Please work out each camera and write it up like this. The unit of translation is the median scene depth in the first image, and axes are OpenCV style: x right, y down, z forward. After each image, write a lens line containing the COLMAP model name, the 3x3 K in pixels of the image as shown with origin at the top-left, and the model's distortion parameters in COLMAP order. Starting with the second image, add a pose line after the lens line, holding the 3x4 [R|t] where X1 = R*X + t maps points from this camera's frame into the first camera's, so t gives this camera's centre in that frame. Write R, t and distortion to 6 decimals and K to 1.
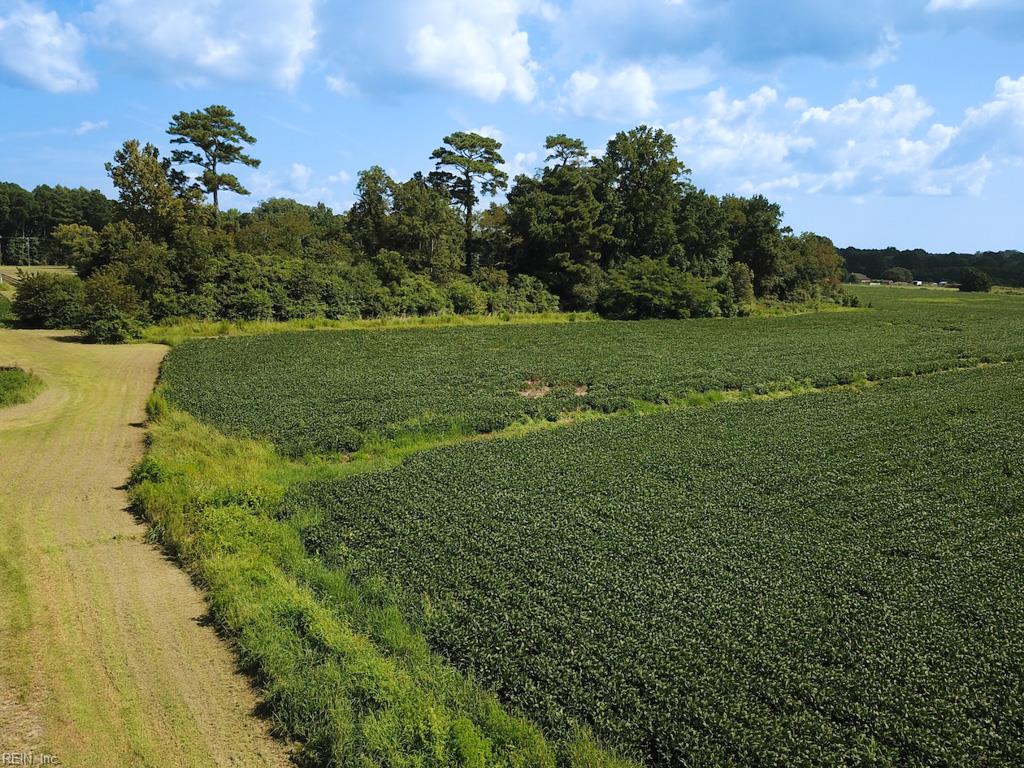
lens RADIAL K [[790.2, 0, 512.0], [0, 790.2, 384.0], [0, 0, 1]] dist [0.003694, -0.003162]
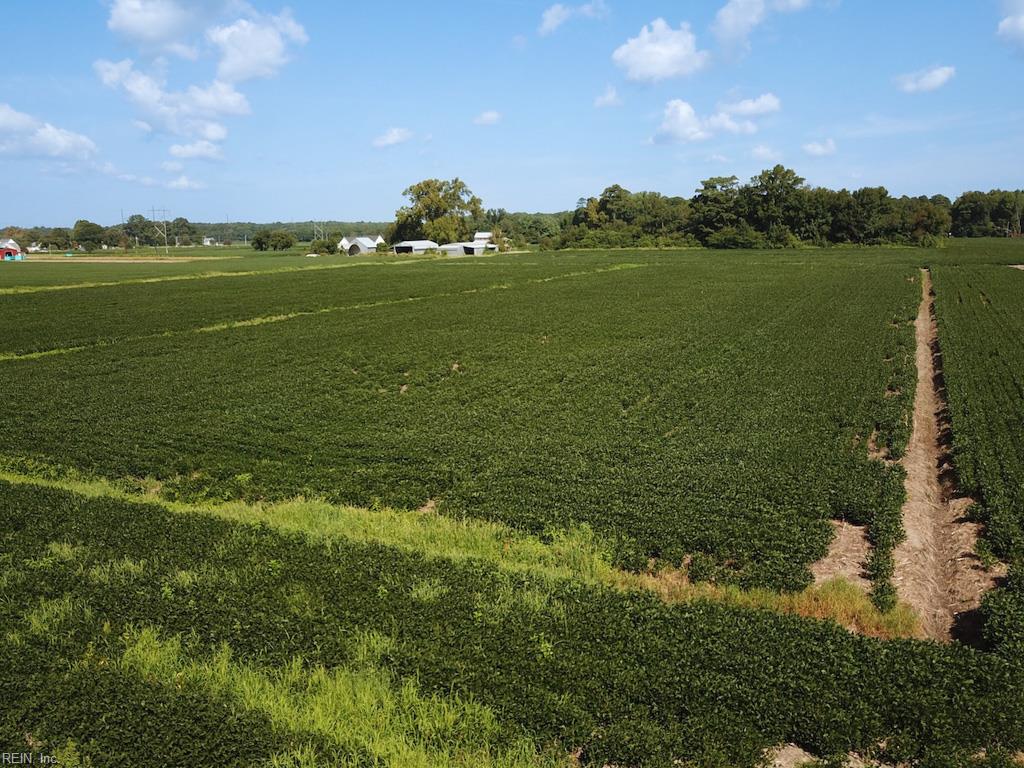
lens RADIAL K [[833.4, 0, 512.0], [0, 833.4, 384.0], [0, 0, 1]] dist [0.004751, 0.002545]
pose [[0.454596, 0.125343, -0.881834, 2.046873], [-0.114554, 0.990054, 0.081672, 0.181002], [0.883300, 0.063890, 0.464433, -0.724820]]
